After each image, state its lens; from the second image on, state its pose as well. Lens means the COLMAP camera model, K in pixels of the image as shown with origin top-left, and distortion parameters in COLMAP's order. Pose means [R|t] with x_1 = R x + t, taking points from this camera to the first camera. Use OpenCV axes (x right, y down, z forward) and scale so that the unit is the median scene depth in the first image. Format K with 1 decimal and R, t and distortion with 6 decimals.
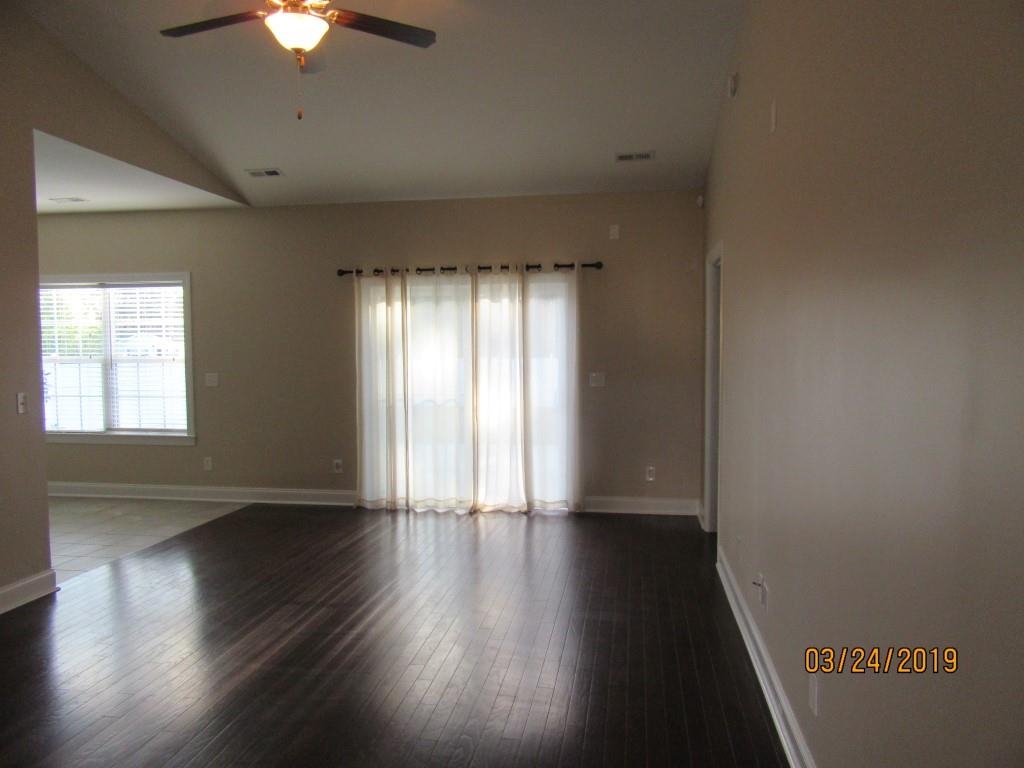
lens RADIAL K [[761.9, 0, 502.4], [0, 761.9, 387.6], [0, 0, 1]] dist [-0.003944, 0.010855]
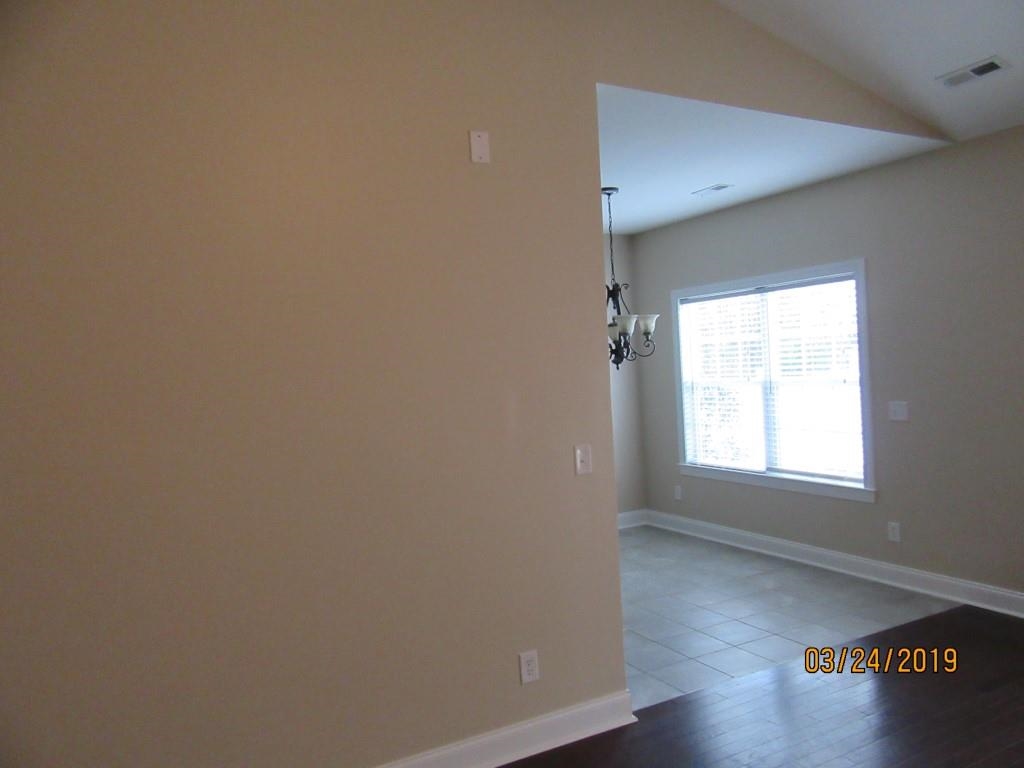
lens RADIAL K [[773.1, 0, 508.3], [0, 773.1, 388.7], [0, 0, 1]] dist [-0.006735, 0.011281]
pose [[0.626259, -0.007544, -0.779579, -0.069458], [0.002883, 0.999969, -0.007362, -0.030464], [0.779610, 0.002363, 0.626261, 0.342532]]
